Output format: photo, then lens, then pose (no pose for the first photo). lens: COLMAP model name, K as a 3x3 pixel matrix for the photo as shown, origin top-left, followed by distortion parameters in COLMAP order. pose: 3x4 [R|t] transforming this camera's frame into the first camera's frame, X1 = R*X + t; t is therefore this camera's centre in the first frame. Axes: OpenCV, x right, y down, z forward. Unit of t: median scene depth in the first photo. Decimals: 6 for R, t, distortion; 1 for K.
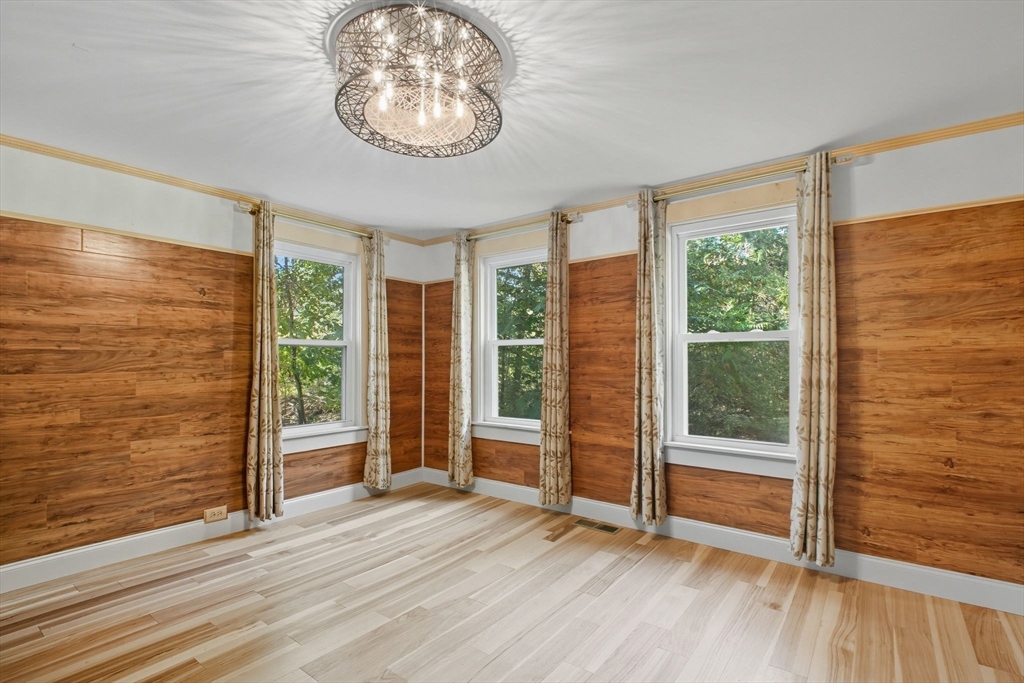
lens RADIAL K [[485.0, 0, 511.3], [0, 485.0, 353.8], [0, 0, 1]] dist [-0.003360, -0.001996]
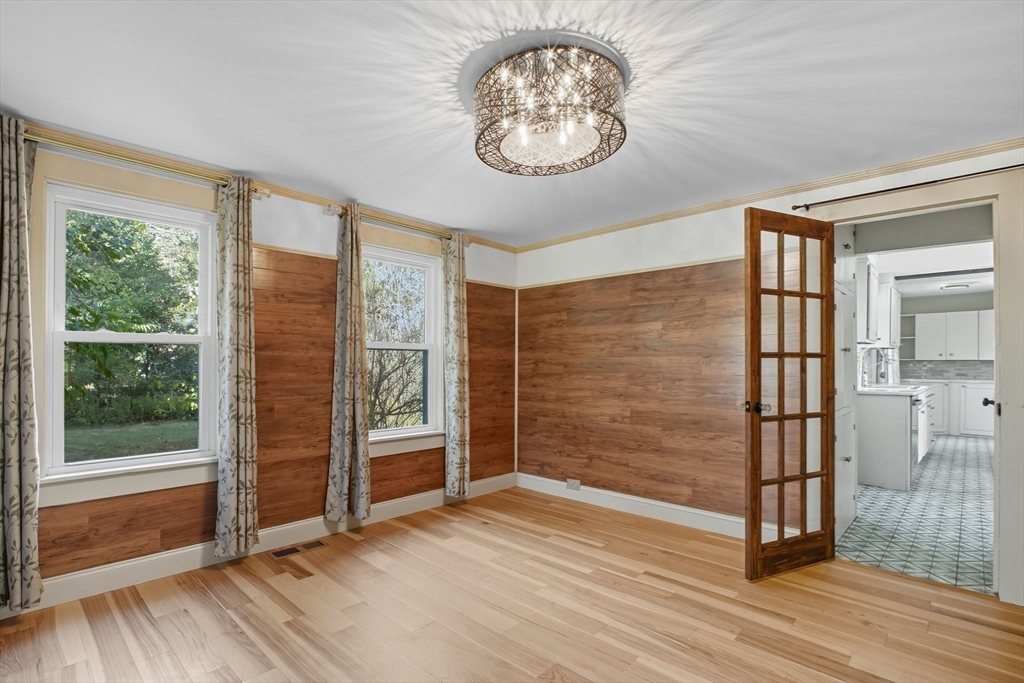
lens RADIAL K [[482.0, 0, 507.9], [0, 482.0, 357.0], [0, 0, 1]] dist [0.002071, -0.009304]
pose [[0.110132, 0.015411, 0.993797, -0.668600], [-0.012761, 0.999819, -0.014090, 0.004599], [-0.993835, -0.011130, 0.110309, 0.510304]]
